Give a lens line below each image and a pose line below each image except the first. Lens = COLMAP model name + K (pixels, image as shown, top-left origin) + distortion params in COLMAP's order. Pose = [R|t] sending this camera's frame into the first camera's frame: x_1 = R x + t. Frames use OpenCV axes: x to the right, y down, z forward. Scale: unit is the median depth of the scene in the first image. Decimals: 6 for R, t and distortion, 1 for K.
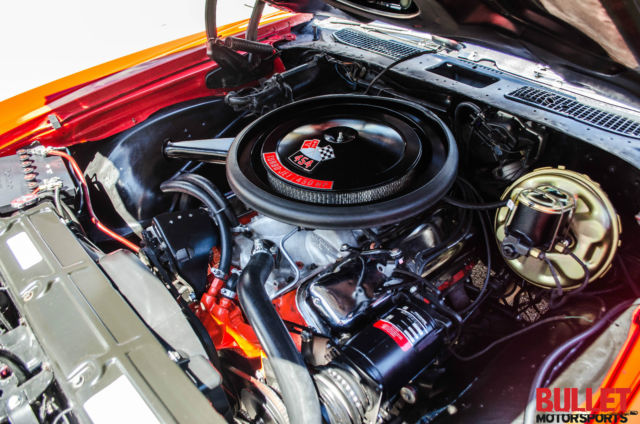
lens RADIAL K [[497.6, 0, 320.5], [0, 497.6, 229.7], [0, 0, 1]] dist [-0.076449, -0.000383]
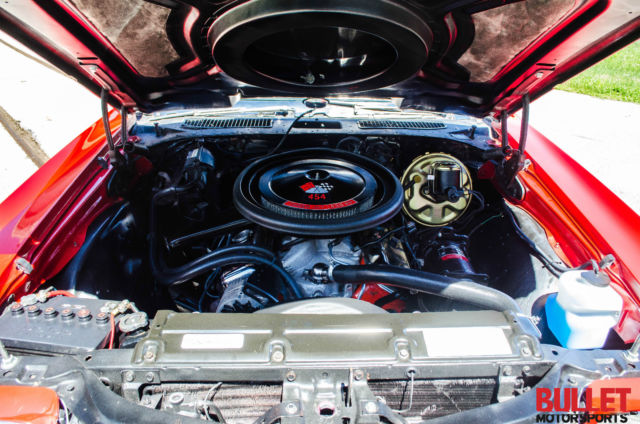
lens RADIAL K [[497.6, 0, 320.5], [0, 497.6, 229.7], [0, 0, 1]] dist [-0.076449, -0.000383]
pose [[0.661301, -0.332963, 0.672173, -0.878348], [0.446257, 0.894895, 0.004251, -0.055845], [-0.602939, 0.297151, 0.740382, 0.028683]]
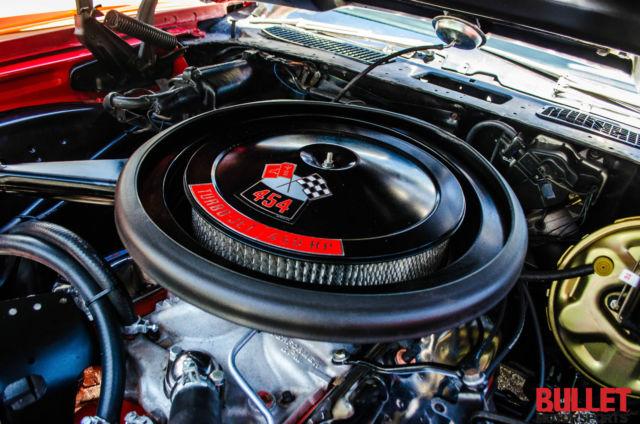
lens RADIAL K [[497.6, 0, 320.5], [0, 497.6, 229.7], [0, 0, 1]] dist [-0.076449, -0.000383]
pose [[0.963578, 0.006030, 0.267361, -0.116243], [0.020031, 0.995310, -0.094638, -0.051359], [-0.266678, 0.096547, 0.958938, 0.440965]]
